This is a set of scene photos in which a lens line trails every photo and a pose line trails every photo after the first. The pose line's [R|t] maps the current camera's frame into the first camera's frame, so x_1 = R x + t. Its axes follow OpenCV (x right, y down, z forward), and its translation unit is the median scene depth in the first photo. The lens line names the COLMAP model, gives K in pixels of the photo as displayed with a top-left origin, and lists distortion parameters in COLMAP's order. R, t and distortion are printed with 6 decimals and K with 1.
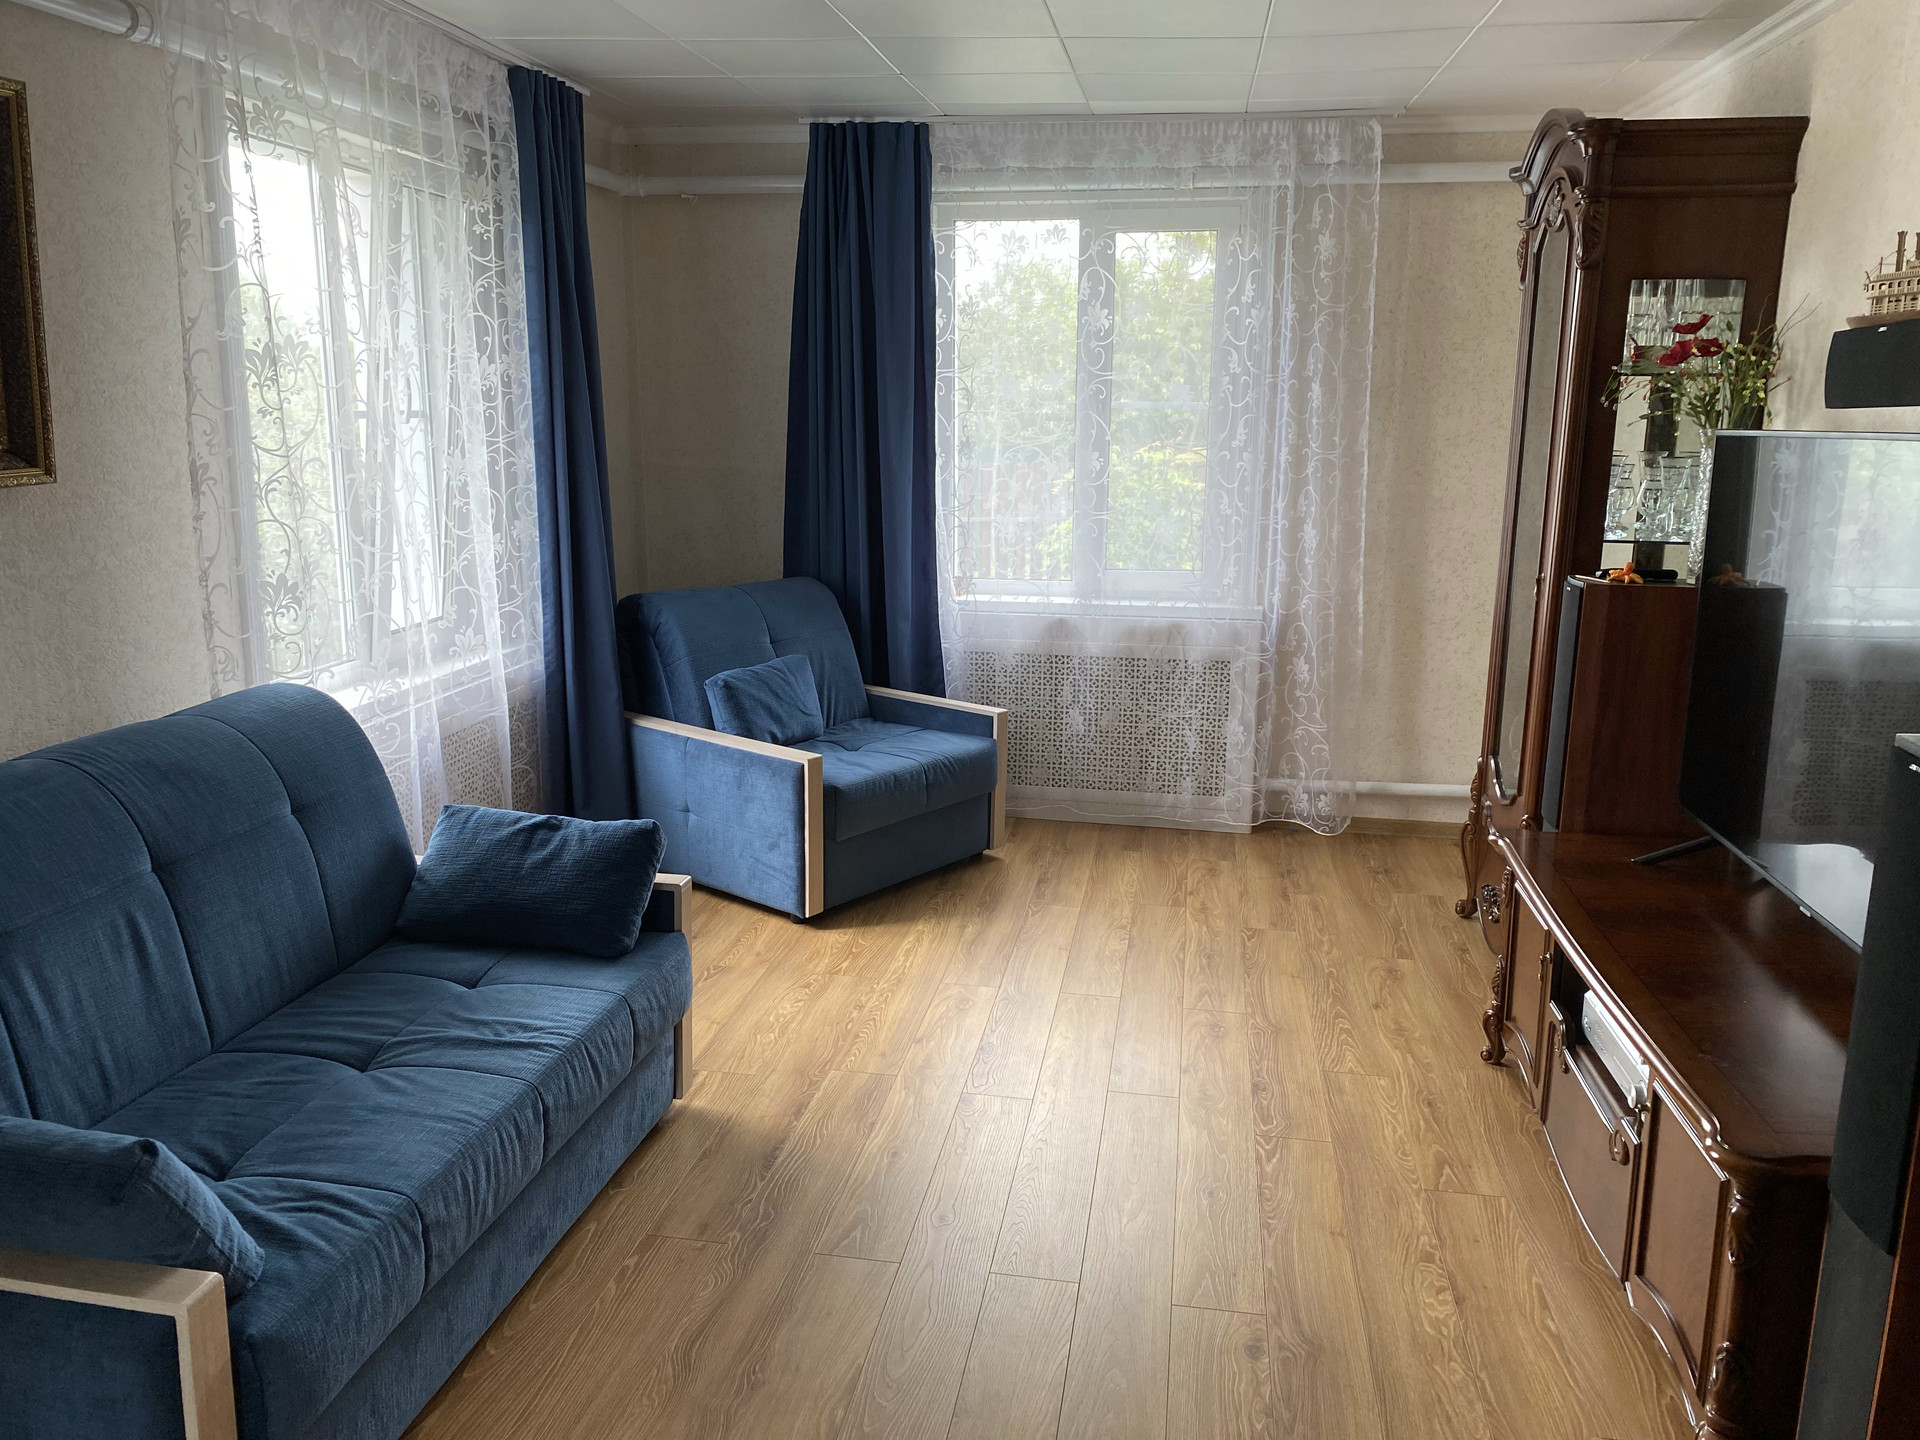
lens RADIAL K [[1469.3, 0, 952.7], [0, 1469.3, 708.0], [0, 0, 1]] dist [0.081125, -0.099084]
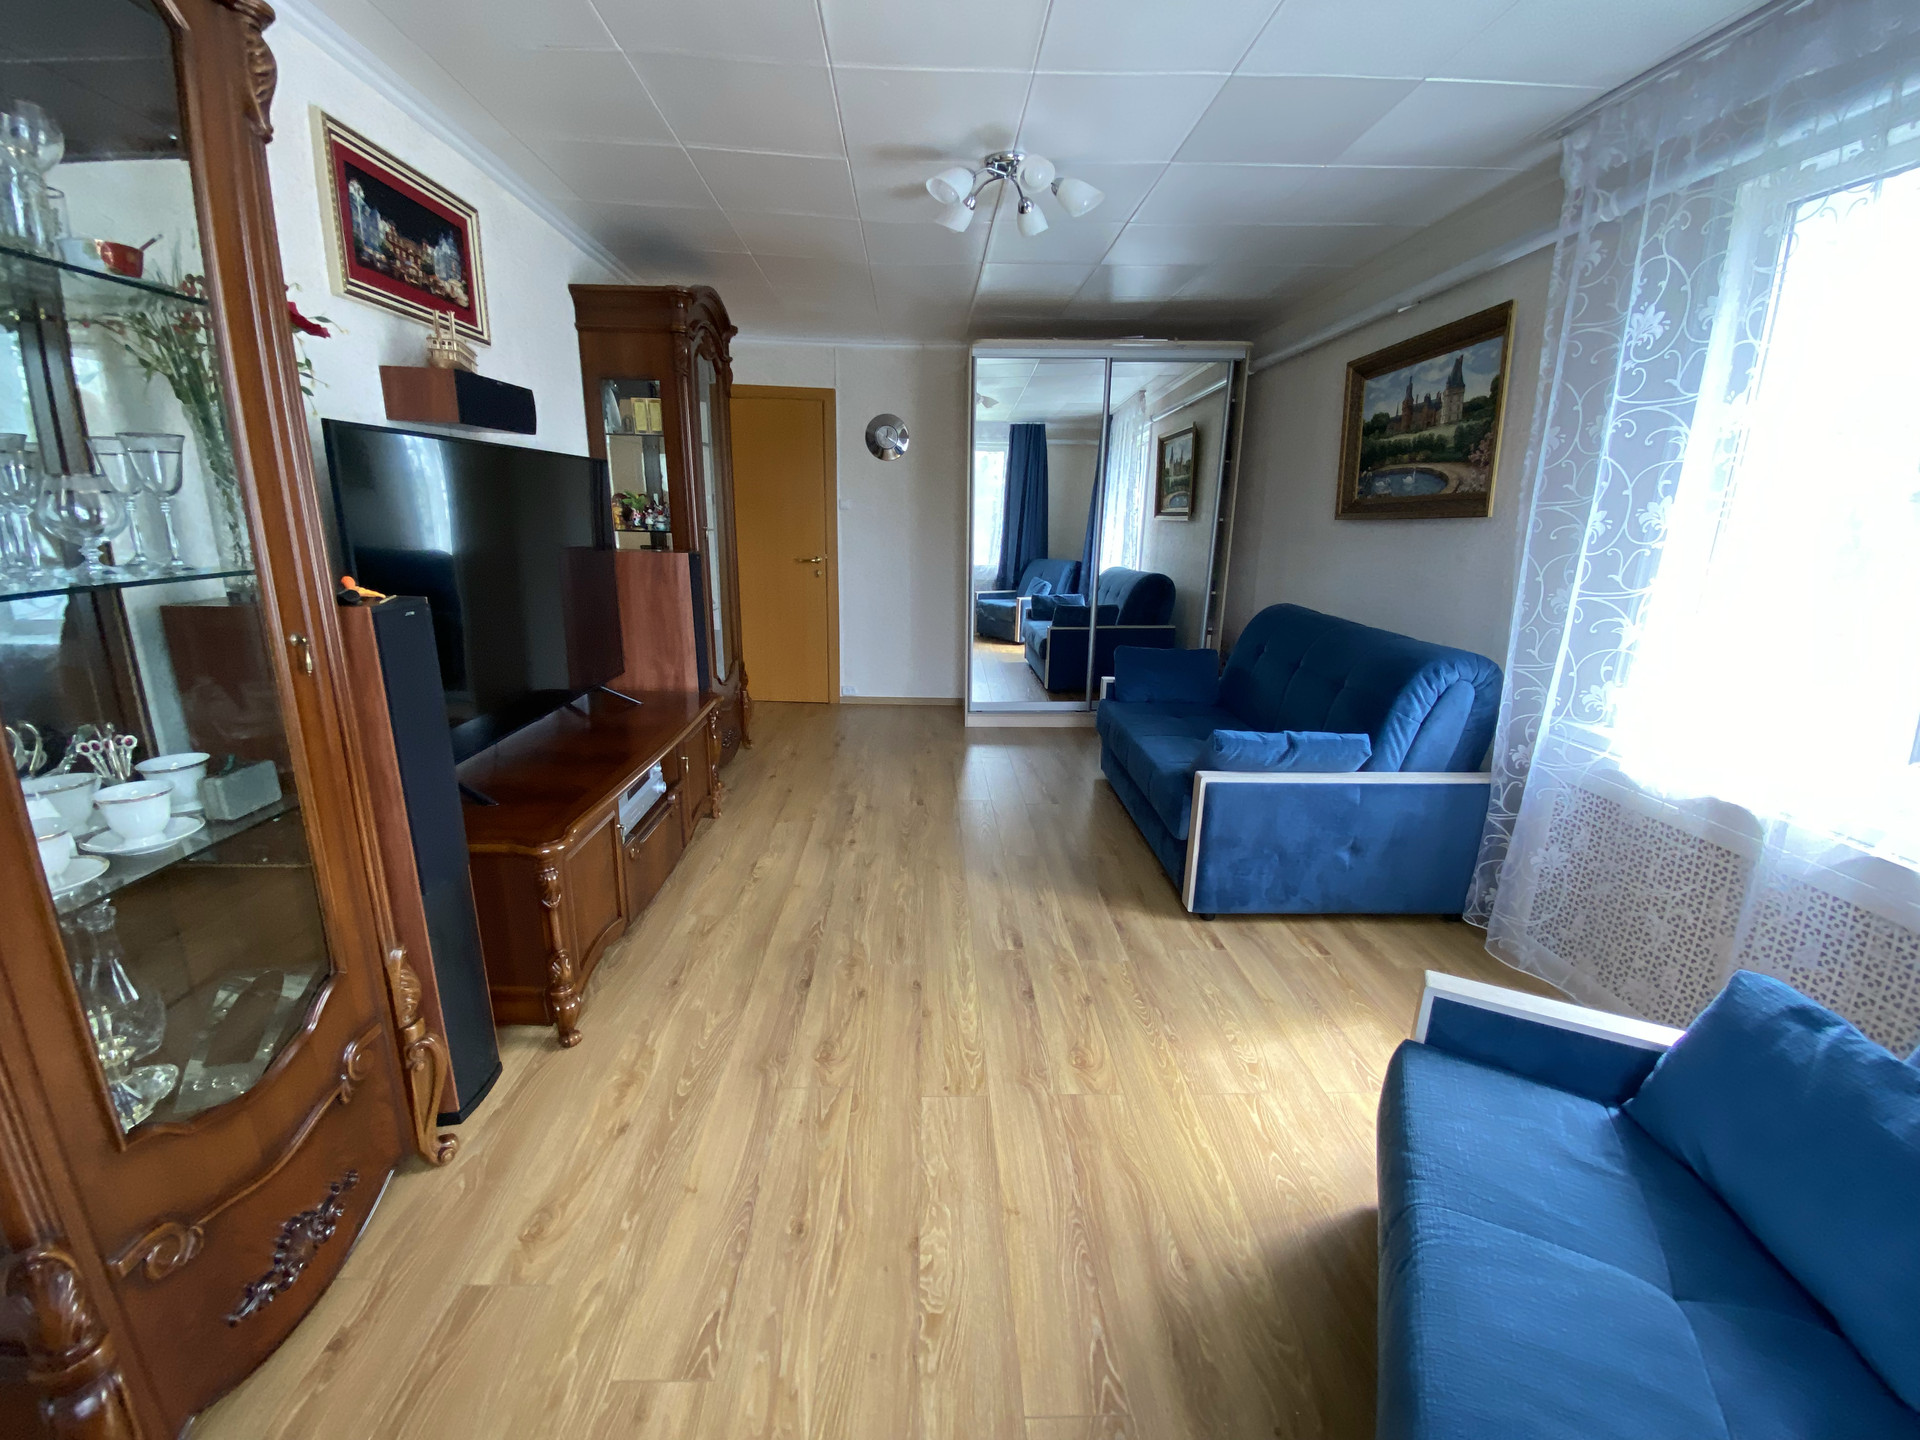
lens RADIAL K [[771.2, 0, 937.9], [0, 771.2, 720.7], [0, 0, 1]] dist [0.000122, -0.012470]
pose [[-0.982796, 0.009144, -0.184469, 0.176896], [-0.074084, 0.895387, 0.439084, -0.199756], [0.169186, 0.445196, -0.879305, 1.232636]]
